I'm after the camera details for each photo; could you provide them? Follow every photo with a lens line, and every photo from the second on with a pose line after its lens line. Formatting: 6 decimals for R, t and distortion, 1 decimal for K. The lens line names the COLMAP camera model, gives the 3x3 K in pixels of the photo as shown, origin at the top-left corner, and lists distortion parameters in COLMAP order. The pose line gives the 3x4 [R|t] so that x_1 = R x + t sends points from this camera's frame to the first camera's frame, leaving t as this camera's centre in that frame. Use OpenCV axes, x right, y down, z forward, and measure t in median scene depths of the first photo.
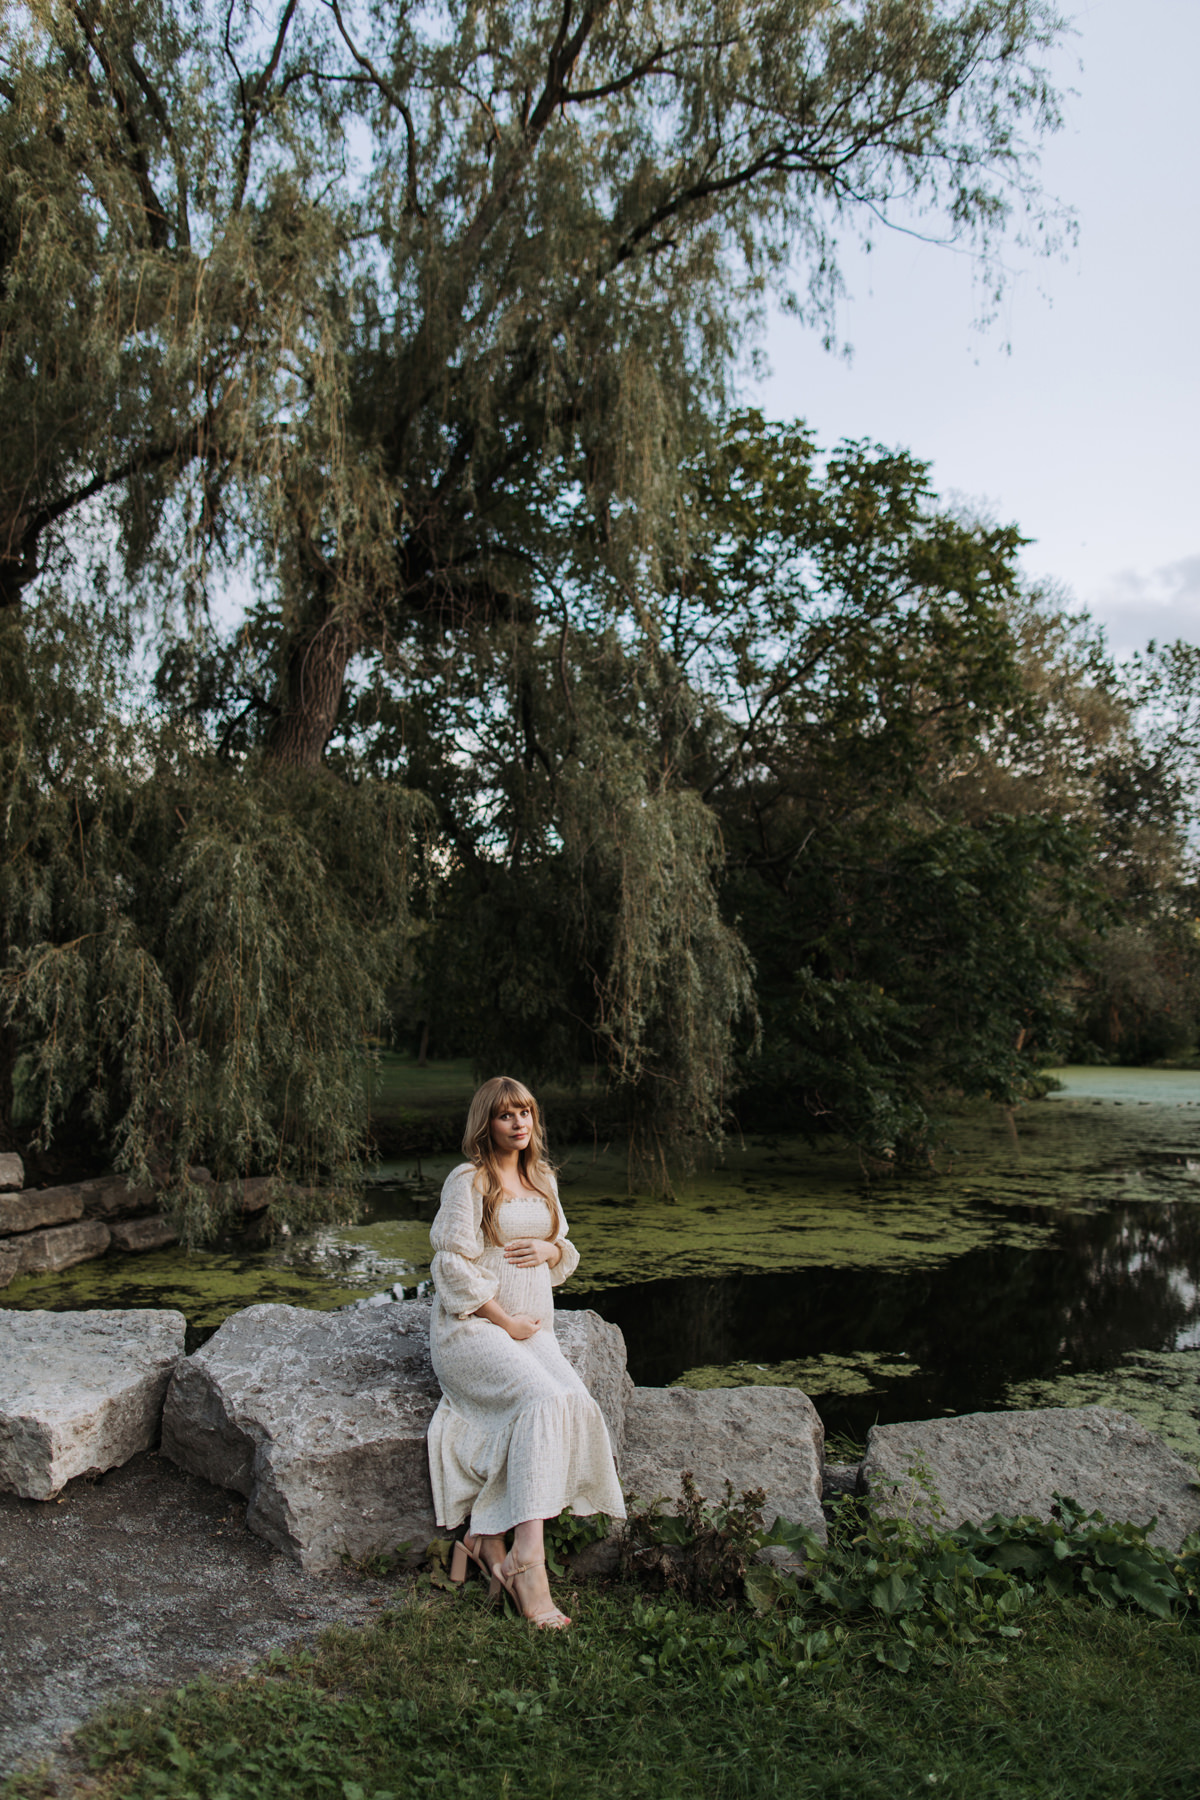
lens RADIAL K [[1211.3, 0, 600.0], [0, 1211.3, 900.0], [0, 0, 1]] dist [0.009135, -0.005140]
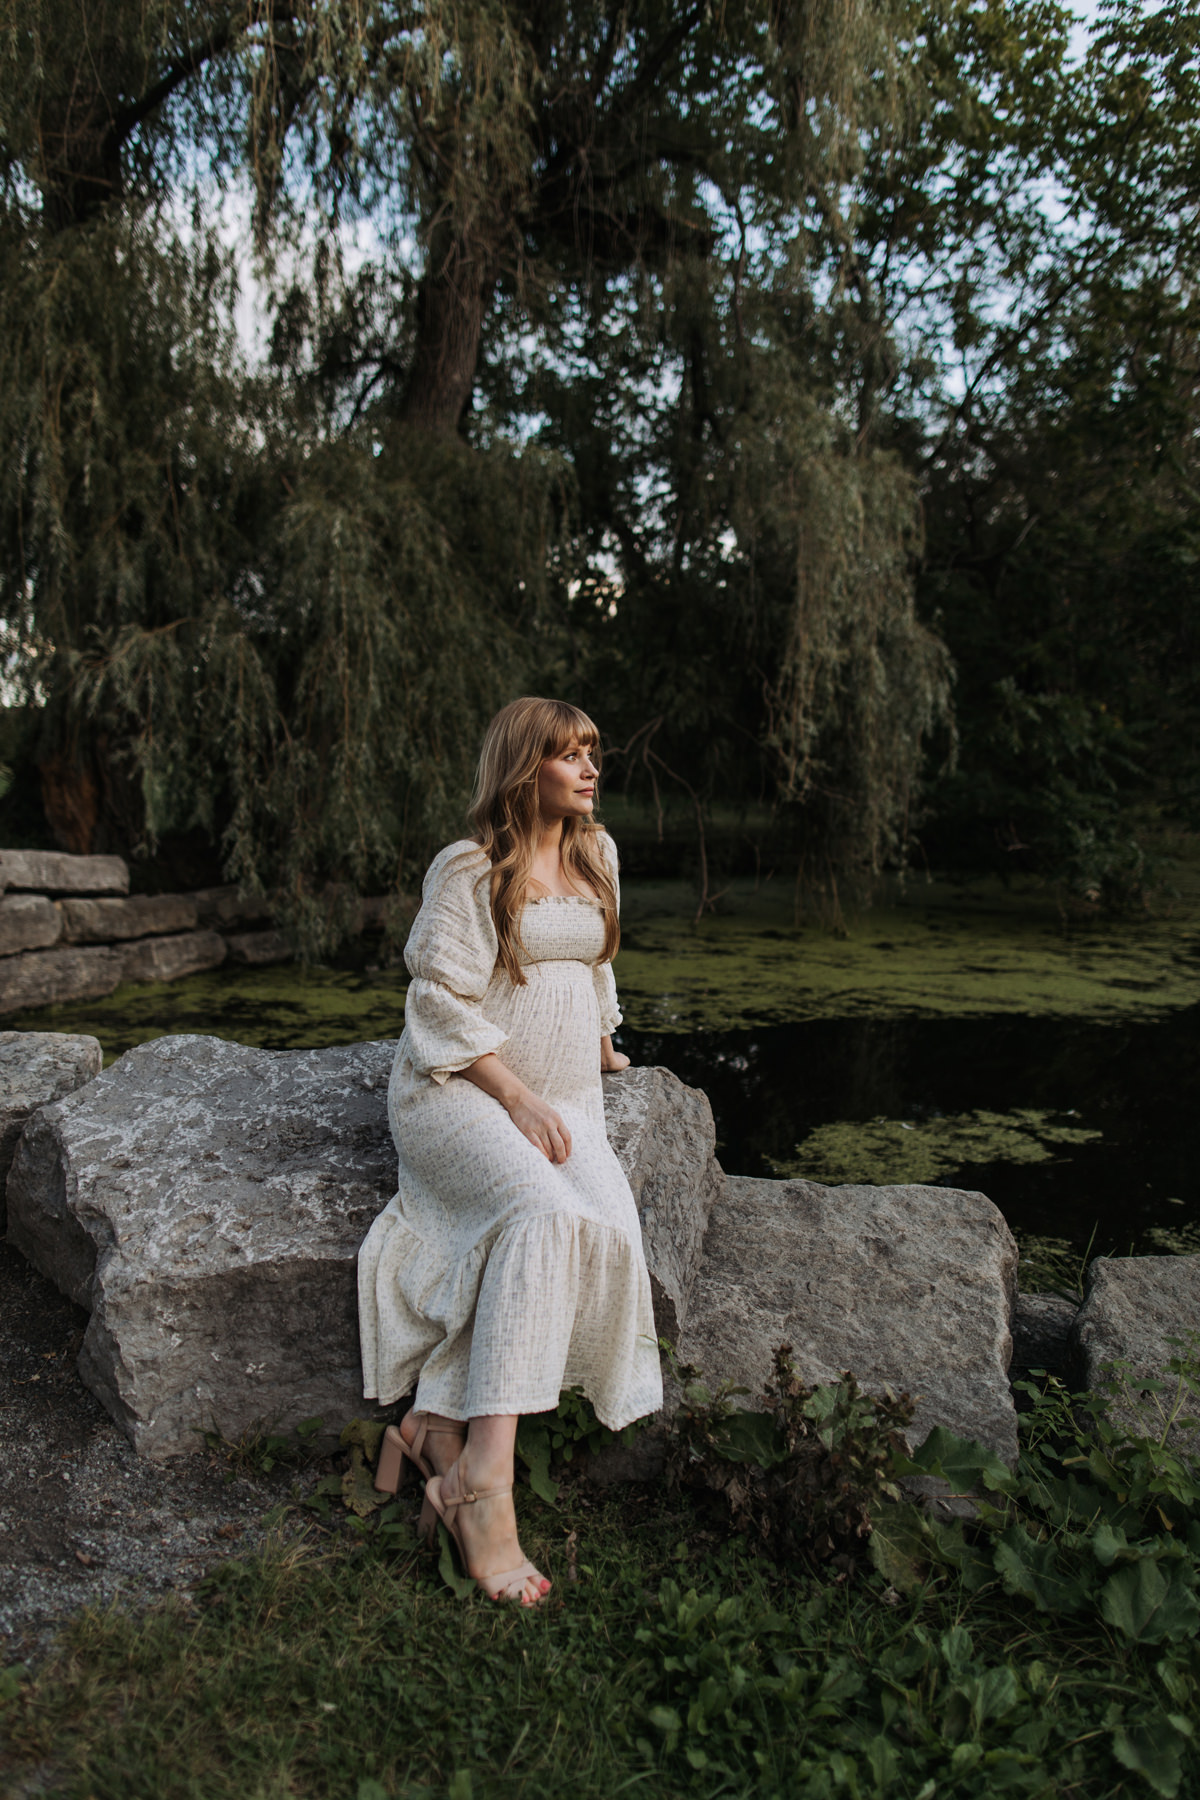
lens RADIAL K [[1211.3, 0, 600.0], [0, 1211.3, 900.0], [0, 0, 1]] dist [0.009135, -0.005140]
pose [[0.988085, 0.031012, -0.150749, 0.021347], [0.001648, 0.977301, 0.211851, 0.043166], [0.153897, -0.209575, 0.965605, 0.148154]]
